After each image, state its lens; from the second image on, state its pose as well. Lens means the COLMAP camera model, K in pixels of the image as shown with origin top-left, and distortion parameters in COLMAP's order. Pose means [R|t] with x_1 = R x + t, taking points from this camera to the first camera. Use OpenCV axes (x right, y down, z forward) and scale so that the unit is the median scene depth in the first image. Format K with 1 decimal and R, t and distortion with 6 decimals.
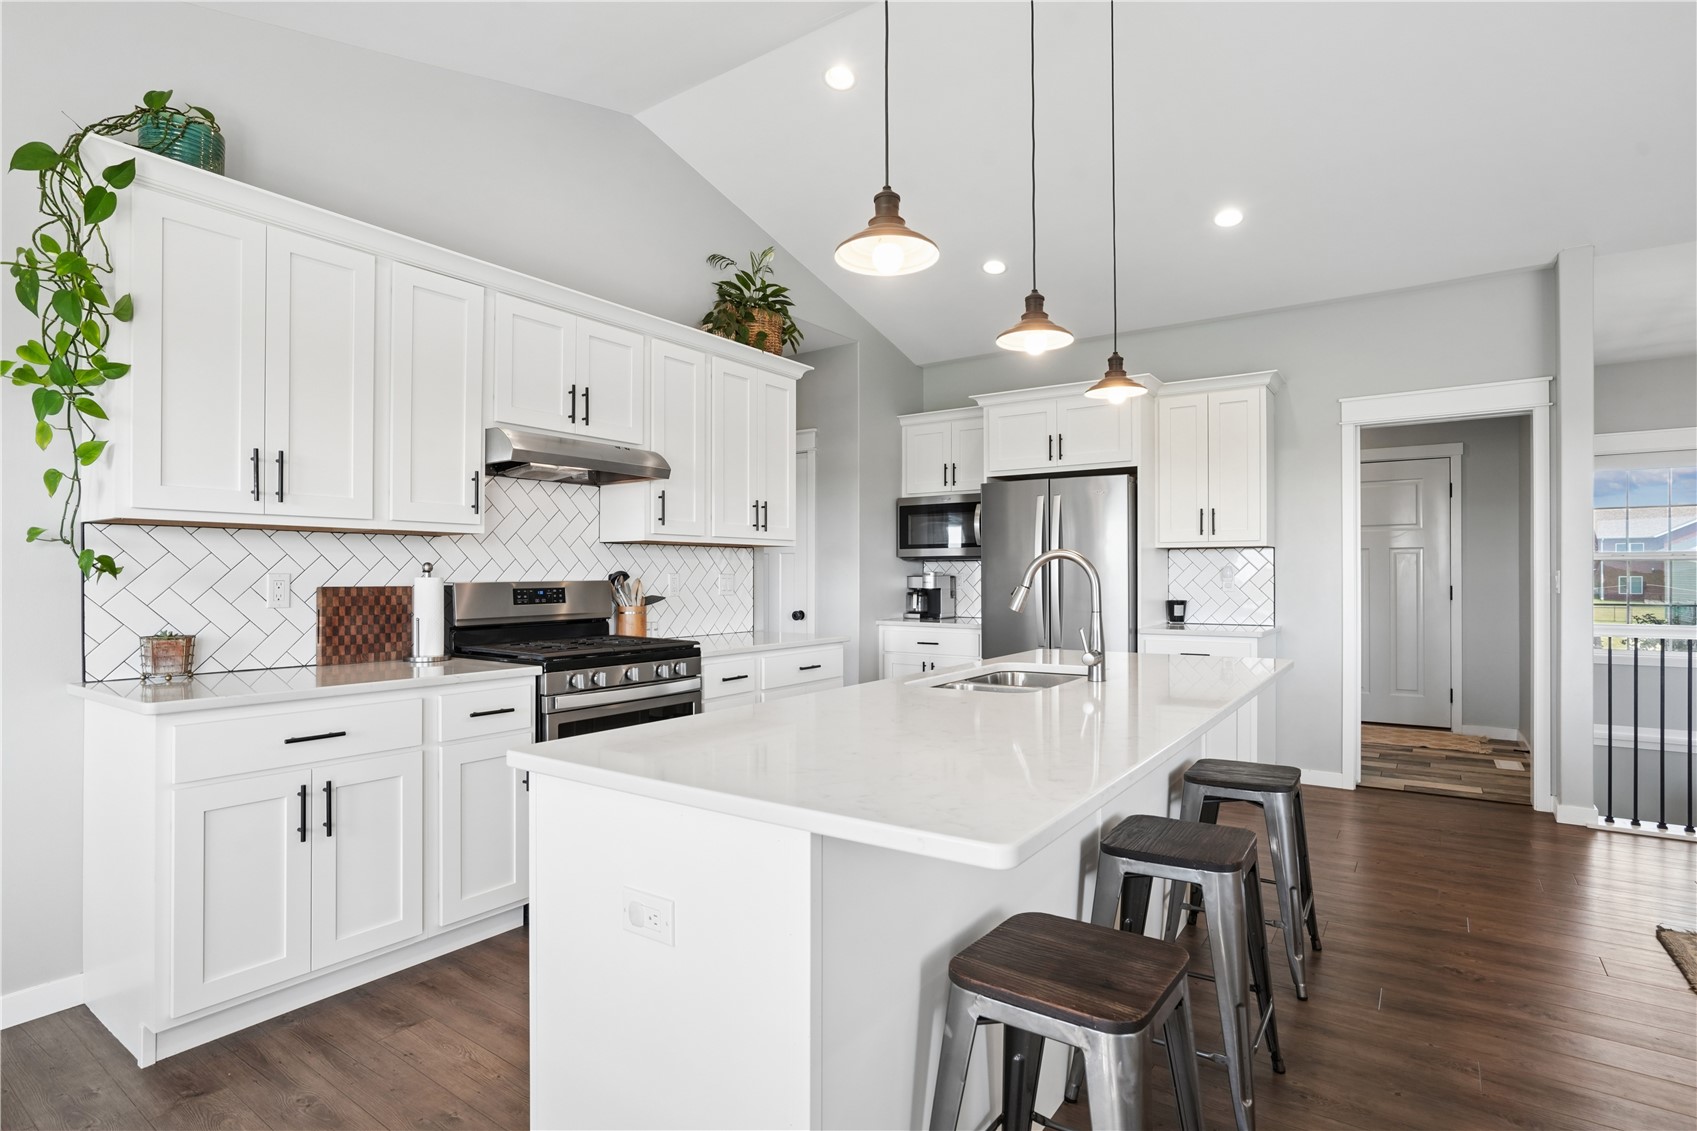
lens RADIAL K [[854.4, 0, 847.8], [0, 854.4, 565.0], [0, 0, 1]] dist [-0.038122, 0.006621]
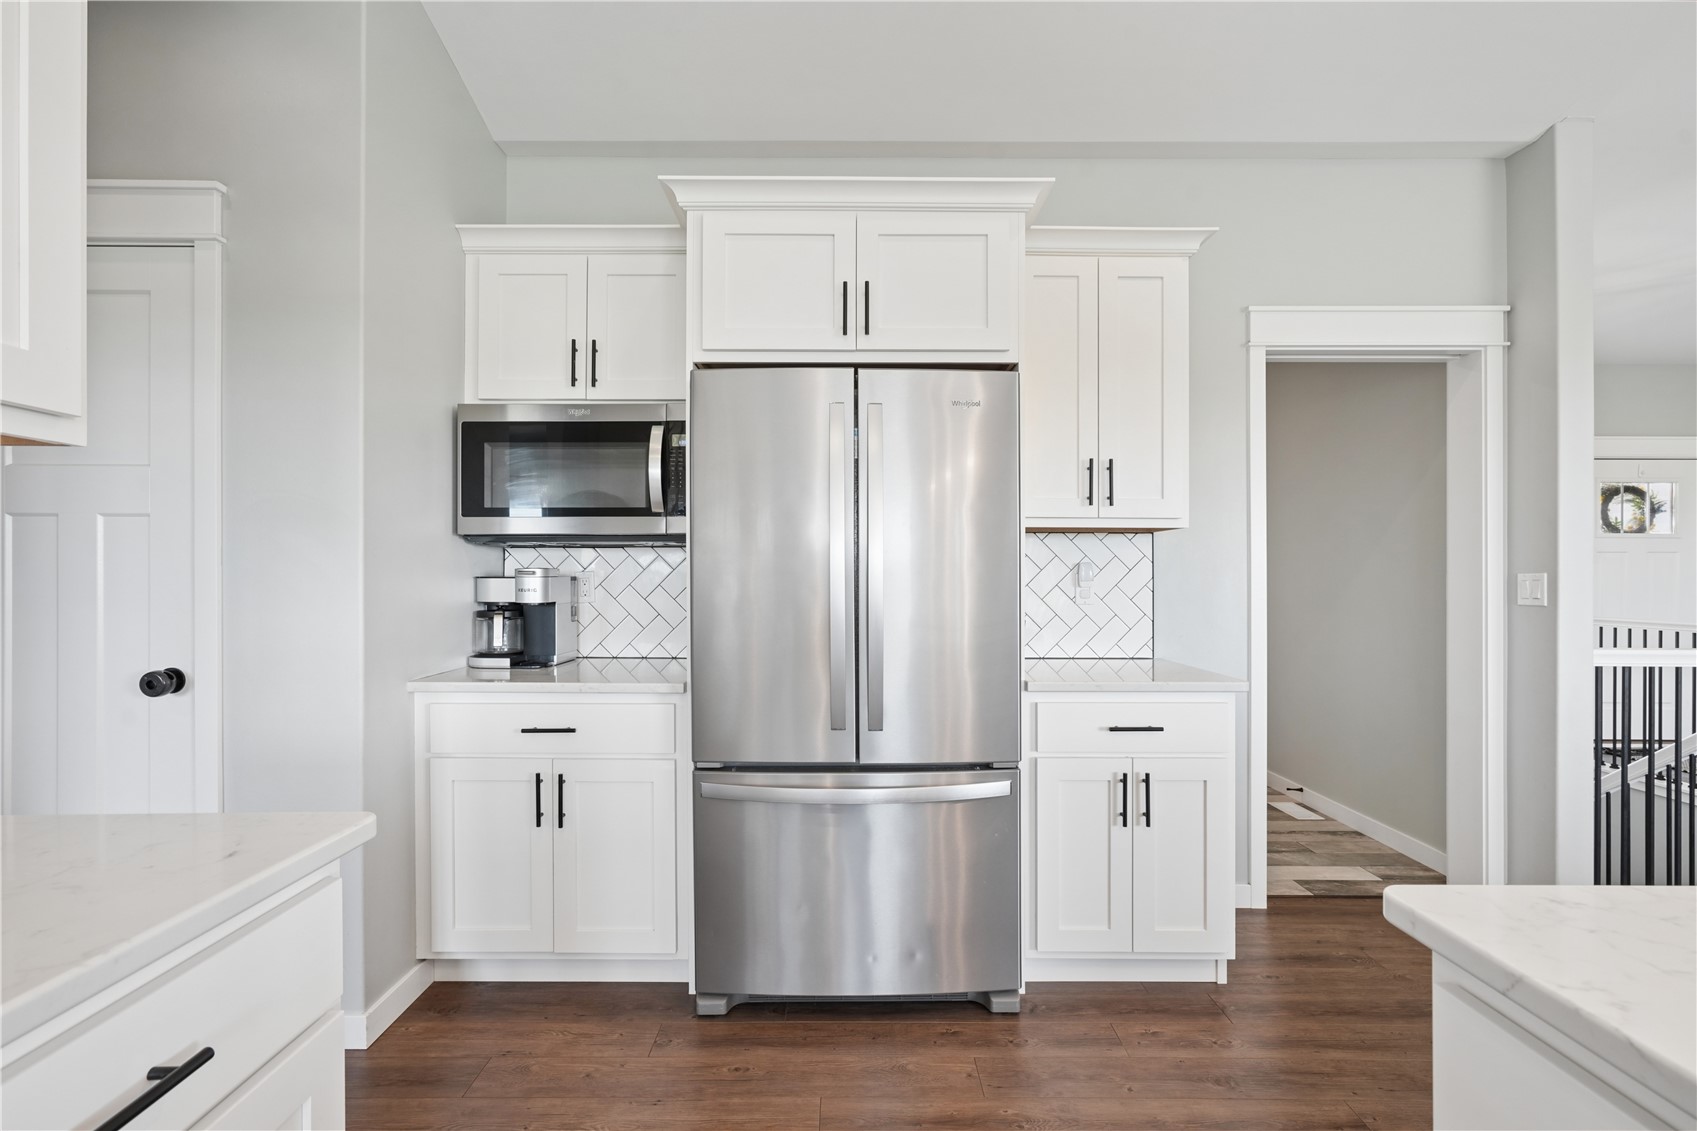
lens RADIAL K [[795.5, 0, 855.5], [0, 795.5, 578.7], [0, 0, 1]] dist [-0.008831, 0.008575]
pose [[0.814121, 0.003182, 0.580687, -0.018961], [-0.010079, 0.999912, 0.008653, 0.011850], [-0.580608, -0.012897, 0.814081, 0.762412]]
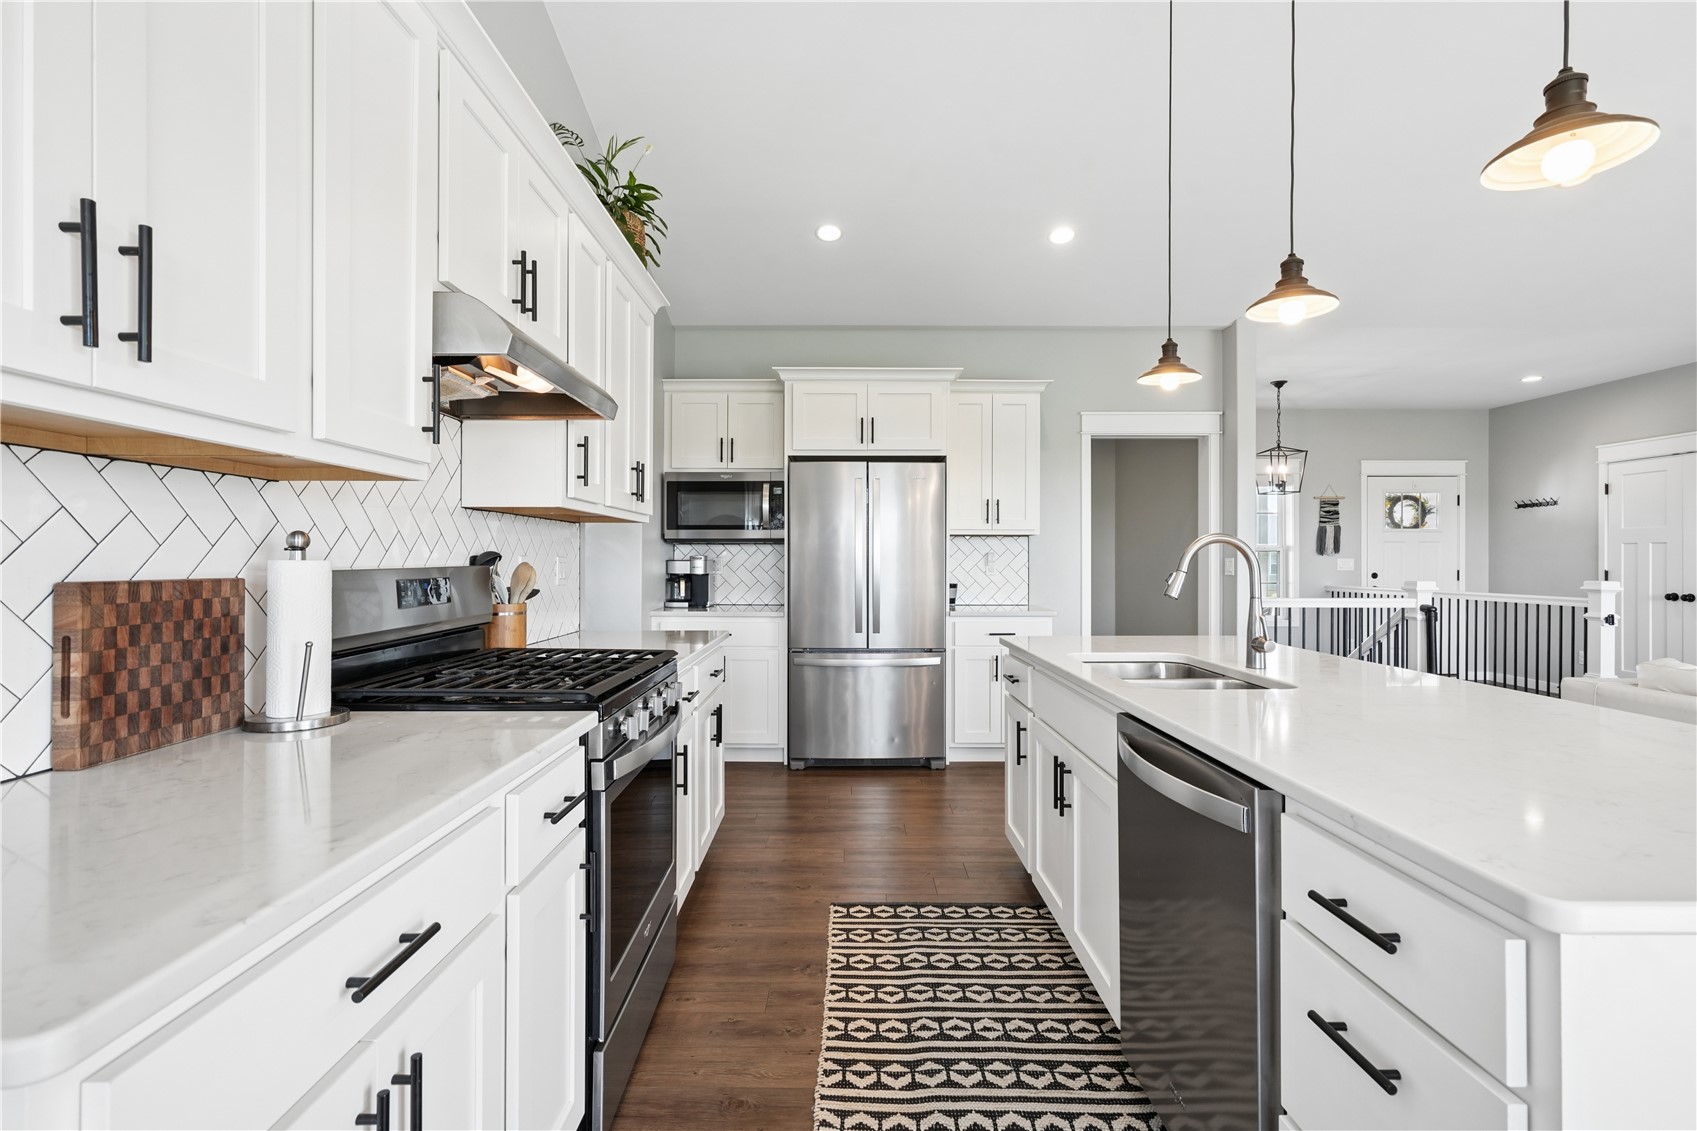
lens RADIAL K [[795.5, 0, 856.0], [0, 795.5, 554.5], [0, 0, 1]] dist [-0.008831, 0.008575]
pose [[0.816140, 0.007024, 0.577812, -0.360684], [-0.010054, 0.999947, 0.002045, 0.005008], [-0.577767, -0.007478, 0.816167, 0.302860]]
